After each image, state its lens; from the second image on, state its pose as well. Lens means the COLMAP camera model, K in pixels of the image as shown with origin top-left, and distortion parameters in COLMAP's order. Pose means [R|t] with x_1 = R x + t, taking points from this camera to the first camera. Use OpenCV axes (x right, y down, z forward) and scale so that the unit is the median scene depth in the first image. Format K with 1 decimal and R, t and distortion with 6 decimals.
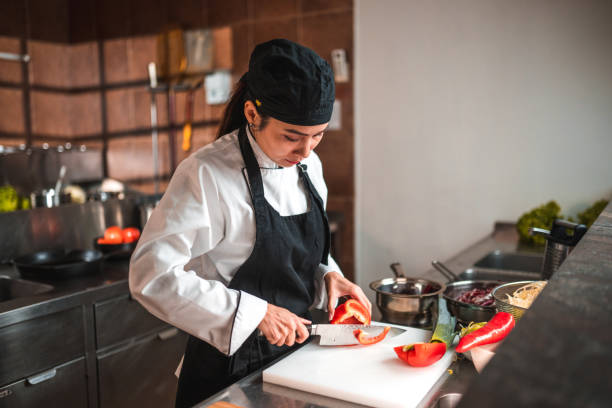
lens RADIAL K [[609.2, 0, 298.4], [0, 609.2, 211.3], [0, 0, 1]] dist [-0.017437, -0.002662]
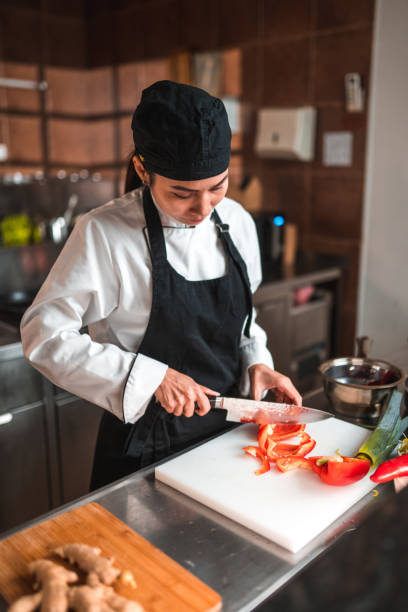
lens RADIAL K [[597.3, 0, 206.8], [0, 597.3, 315.4], [0, 0, 1]] dist [-0.027458, 0.018470]
pose [[0.974272, 0.069925, -0.214253, 0.070084], [-0.040185, 0.989315, 0.140145, -0.031232], [0.221763, -0.127929, 0.966672, 0.074810]]
